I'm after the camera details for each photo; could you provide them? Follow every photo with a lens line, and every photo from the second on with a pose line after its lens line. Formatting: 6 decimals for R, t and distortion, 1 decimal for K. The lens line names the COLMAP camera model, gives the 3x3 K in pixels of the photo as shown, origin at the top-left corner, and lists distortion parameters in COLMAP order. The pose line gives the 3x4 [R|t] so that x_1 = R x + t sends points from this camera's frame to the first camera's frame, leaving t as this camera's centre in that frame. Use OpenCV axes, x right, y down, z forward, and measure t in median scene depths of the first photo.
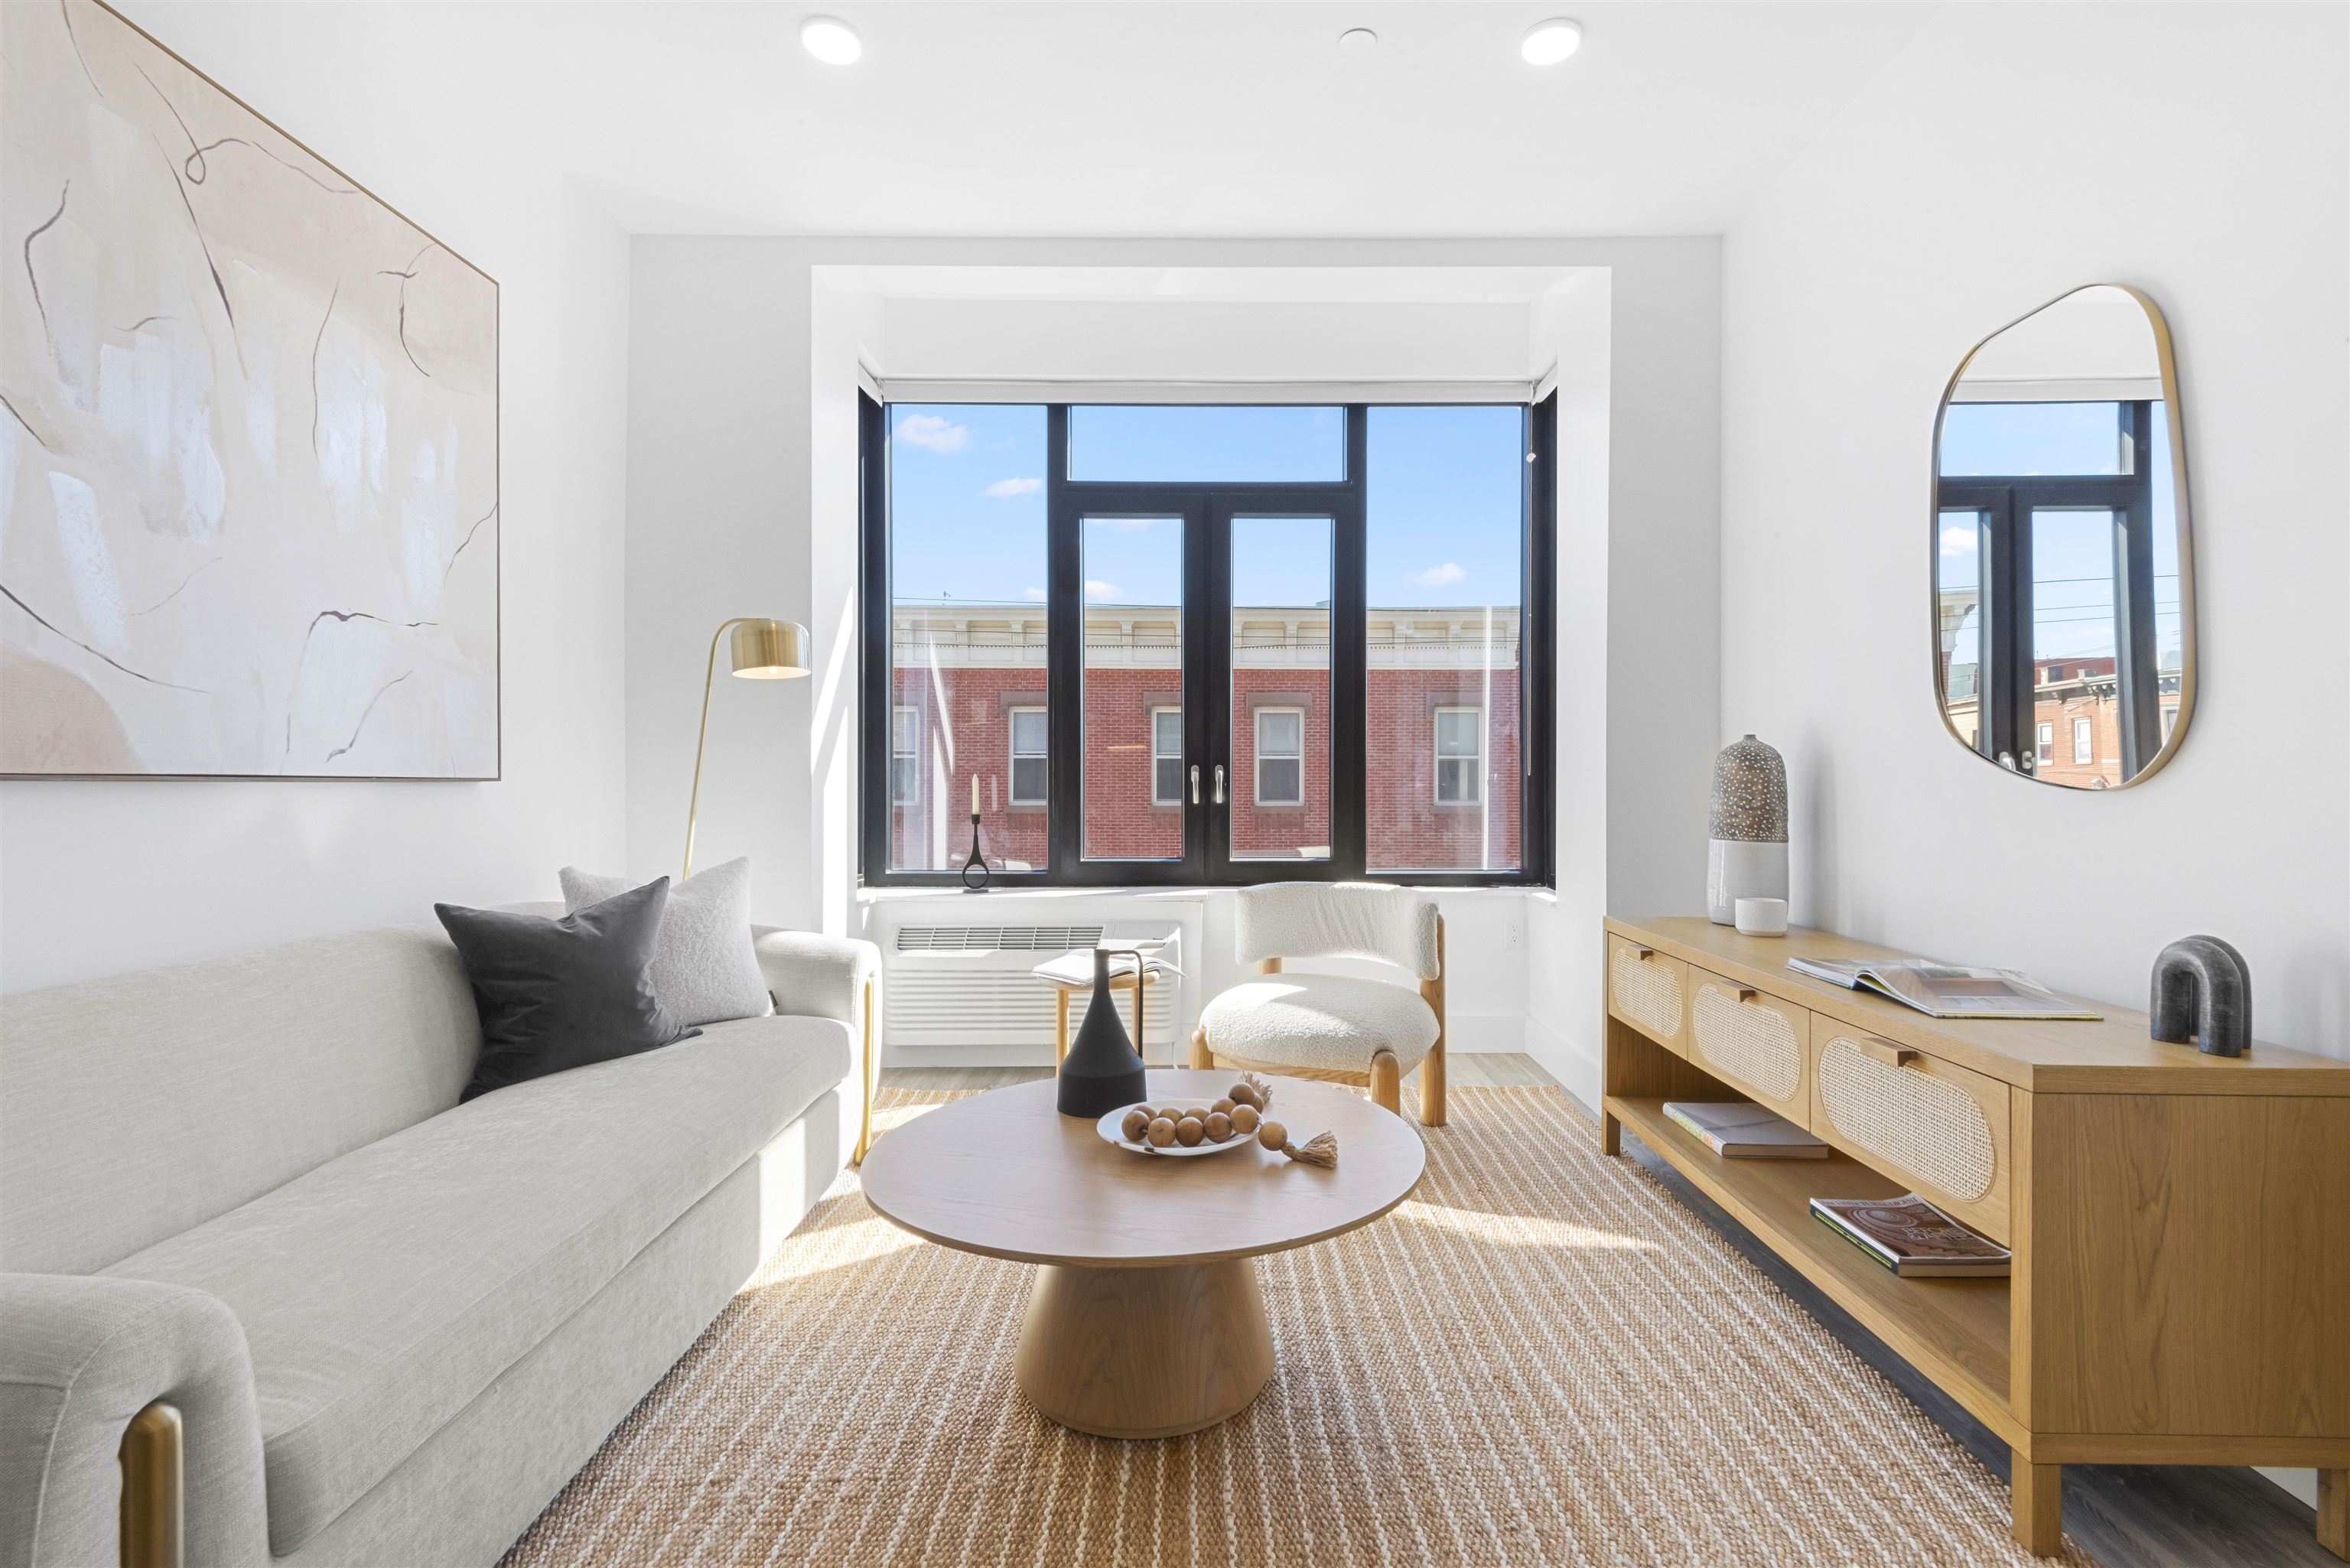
lens RADIAL K [[1091.2, 0, 1200.5], [0, 1091.2, 778.9], [0, 0, 1]] dist [0.022318, -0.013639]
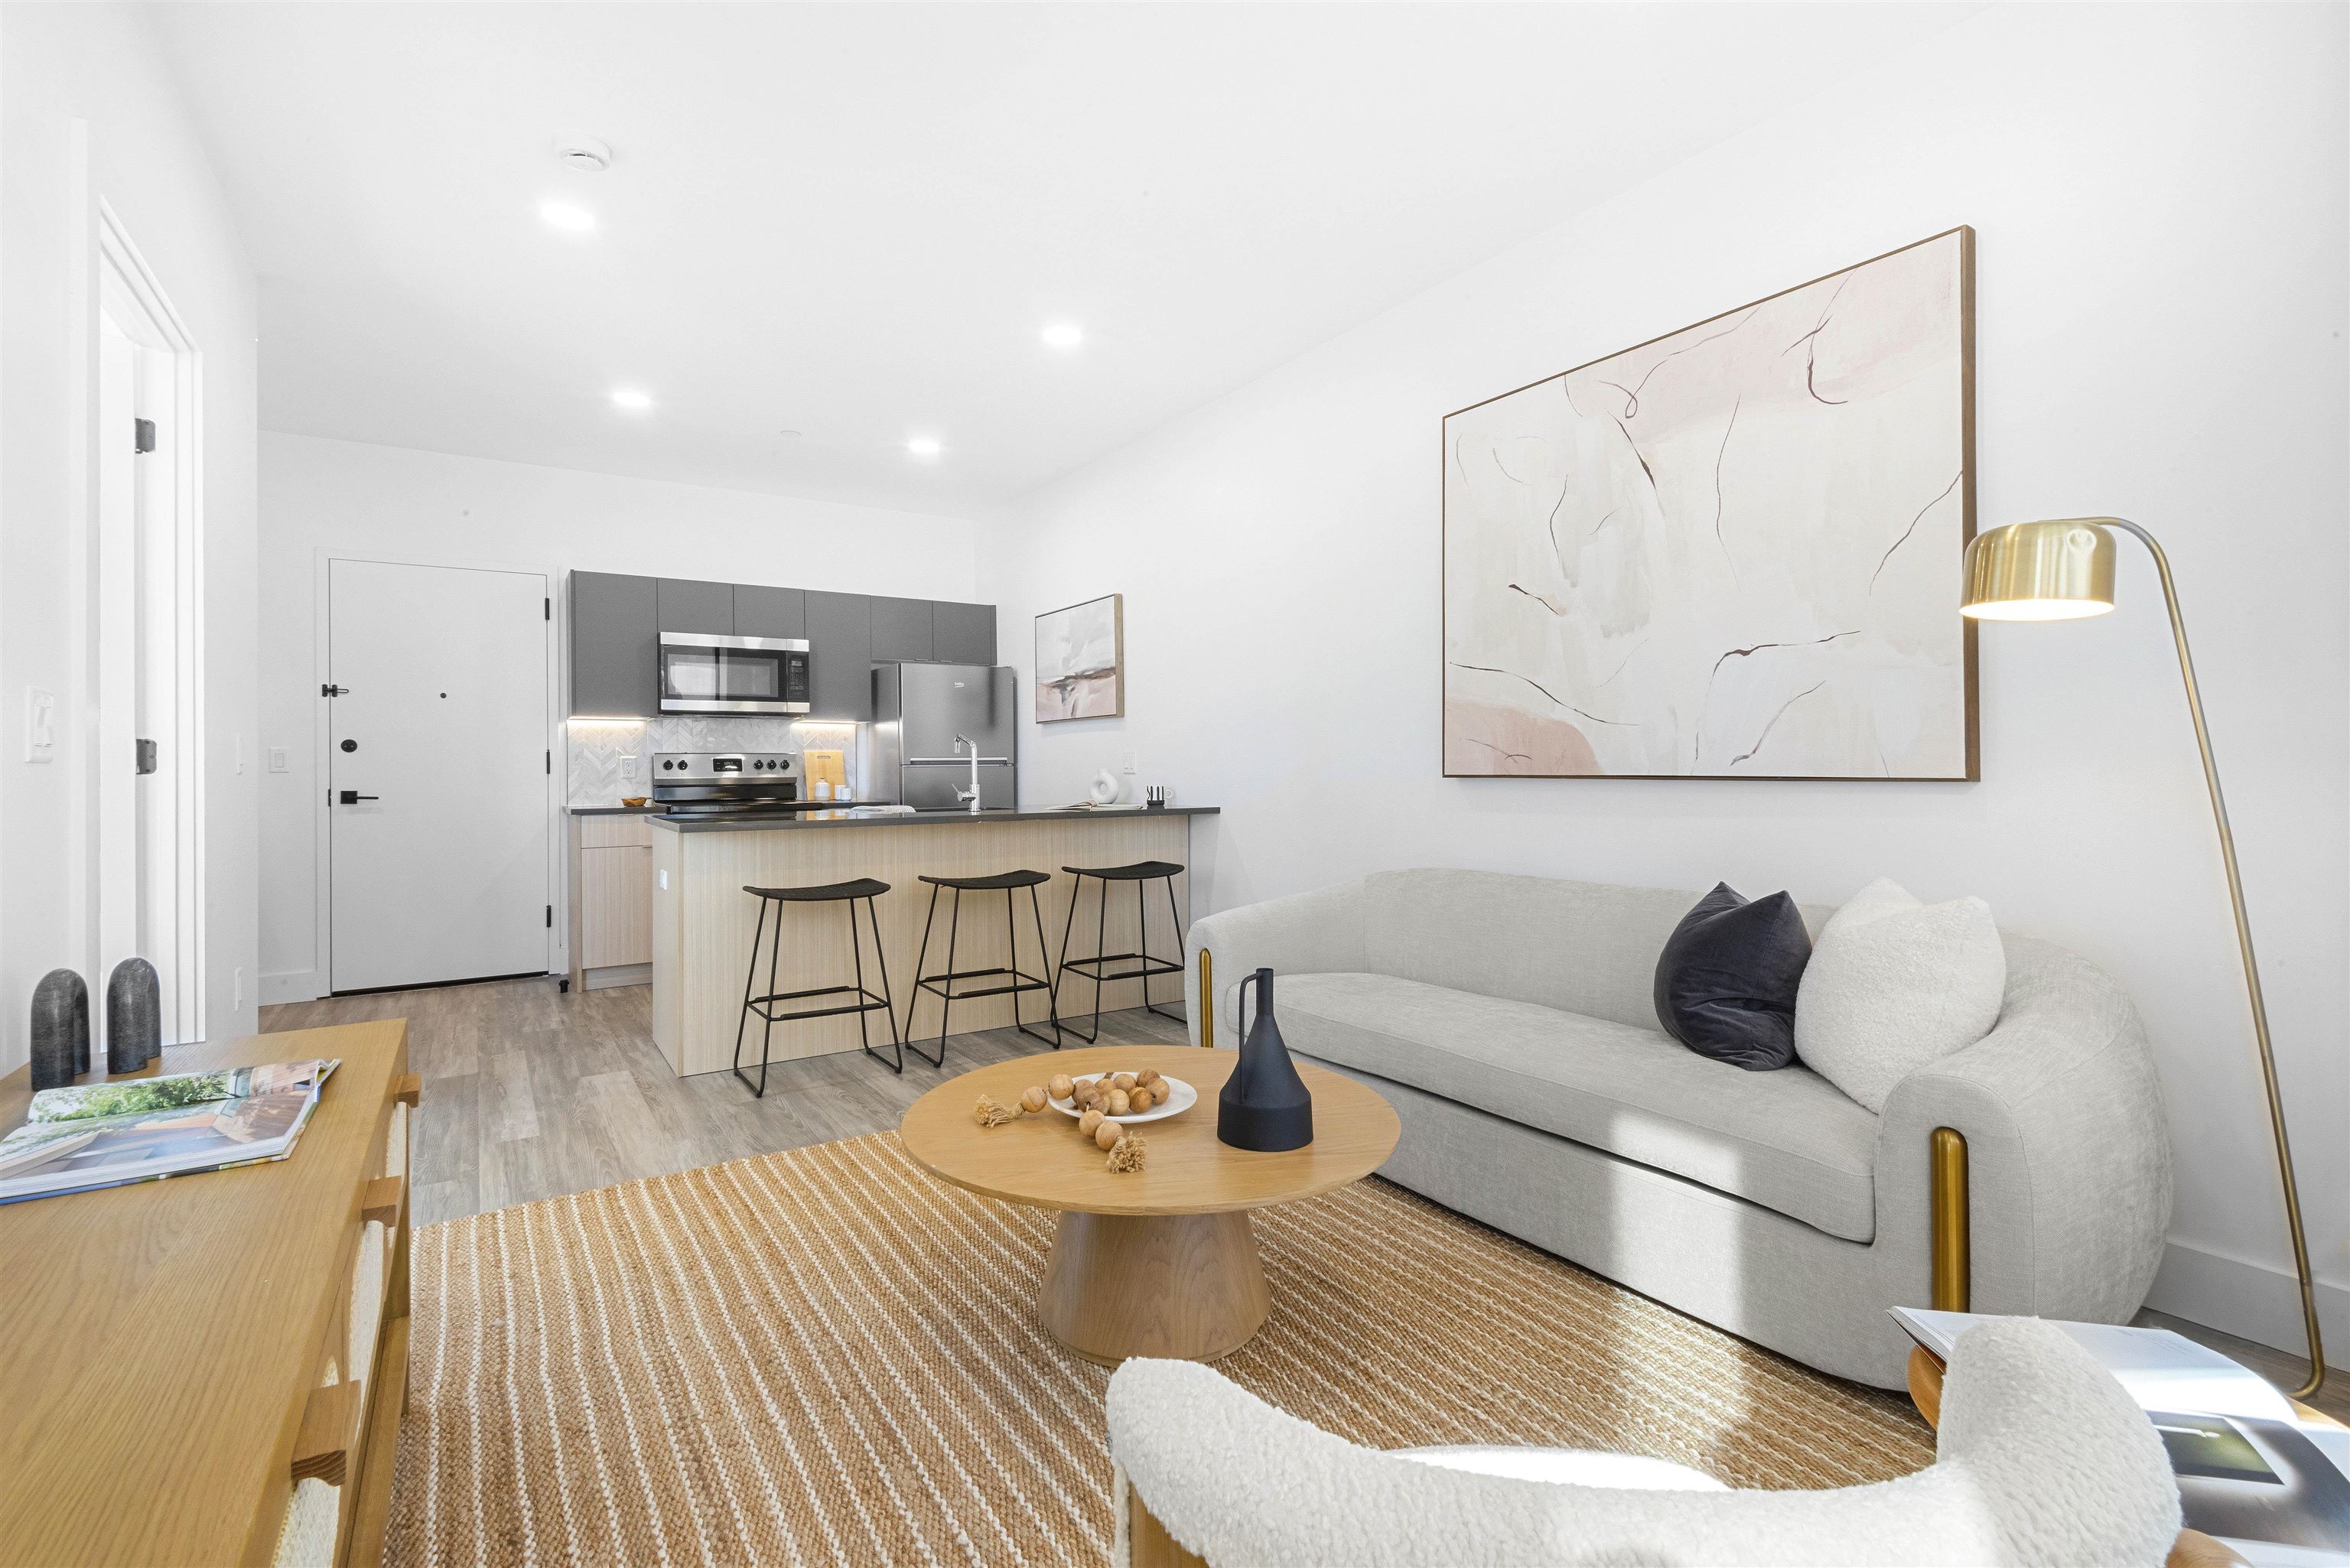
lens RADIAL K [[1091.2, 0, 1196.7], [0, 1091.2, 773.5], [0, 0, 1]] dist [0.022318, -0.013639]
pose [[-0.835609, 0.007858, -0.549268, 0.368813], [0.007704, 0.999967, 0.002585, -0.011128], [0.549270, -0.002071, -0.835642, 1.374973]]
